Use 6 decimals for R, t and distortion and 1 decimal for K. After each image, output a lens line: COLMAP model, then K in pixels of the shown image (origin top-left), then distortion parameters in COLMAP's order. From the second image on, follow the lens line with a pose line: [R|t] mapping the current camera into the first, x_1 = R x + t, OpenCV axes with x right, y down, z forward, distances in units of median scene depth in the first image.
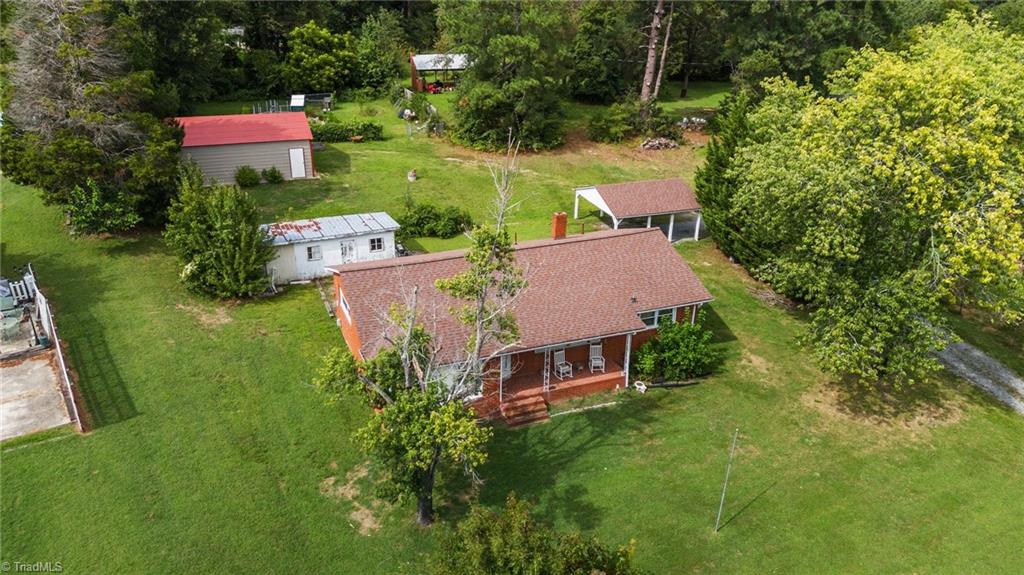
lens RADIAL K [[730.3, 0, 512.0], [0, 730.3, 287.5], [0, 0, 1]] dist [0.043957, -0.003153]
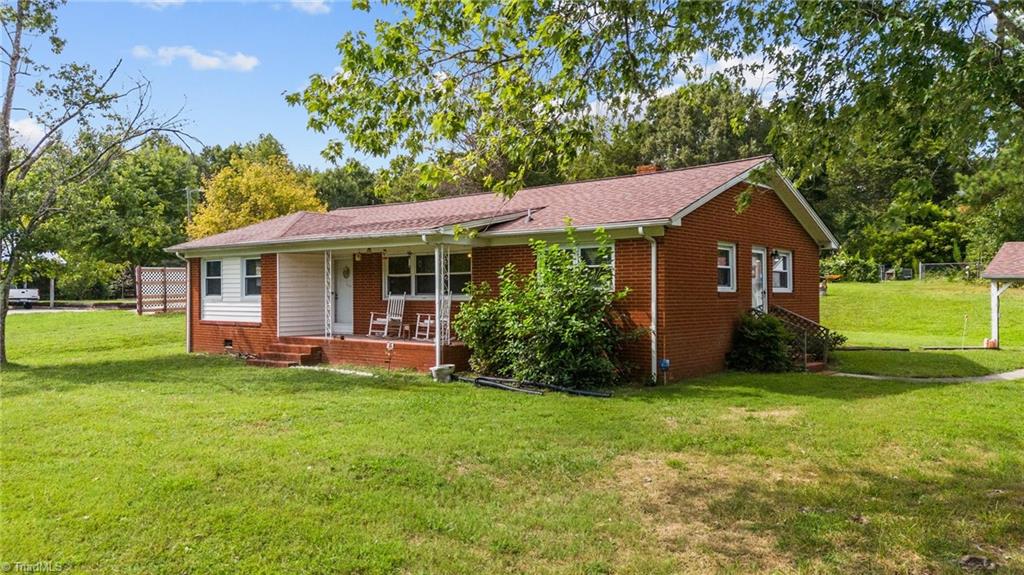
lens RADIAL K [[745.9, 0, 512.0], [0, 745.9, 287.5], [0, 0, 1]] dist [0.022906, -0.000811]
pose [[0.469255, -0.028623, -0.882599, 0.275201], [-0.351512, 0.910823, -0.216428, 0.077862], [0.810086, 0.411804, 0.417346, 0.366417]]
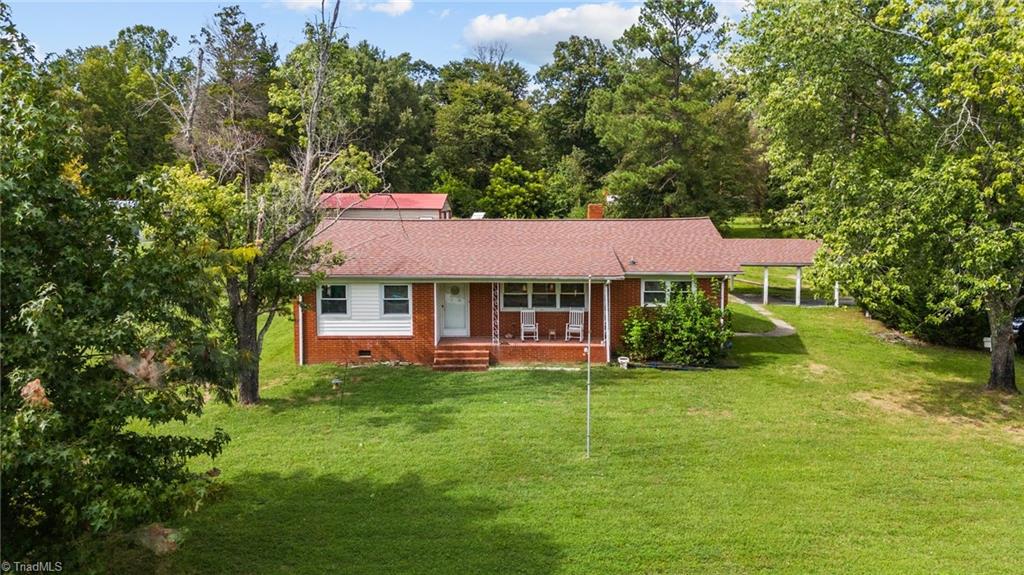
lens RADIAL K [[744.3, 0, 509.5], [0, 744.3, 249.6], [0, 0, 1]] dist [0.034332, -0.005418]
pose [[0.923903, 0.006890, -0.382564, 0.163228], [-0.141753, 0.934855, -0.325502, 0.133535], [0.355399, 0.354962, 0.864693, 0.105042]]
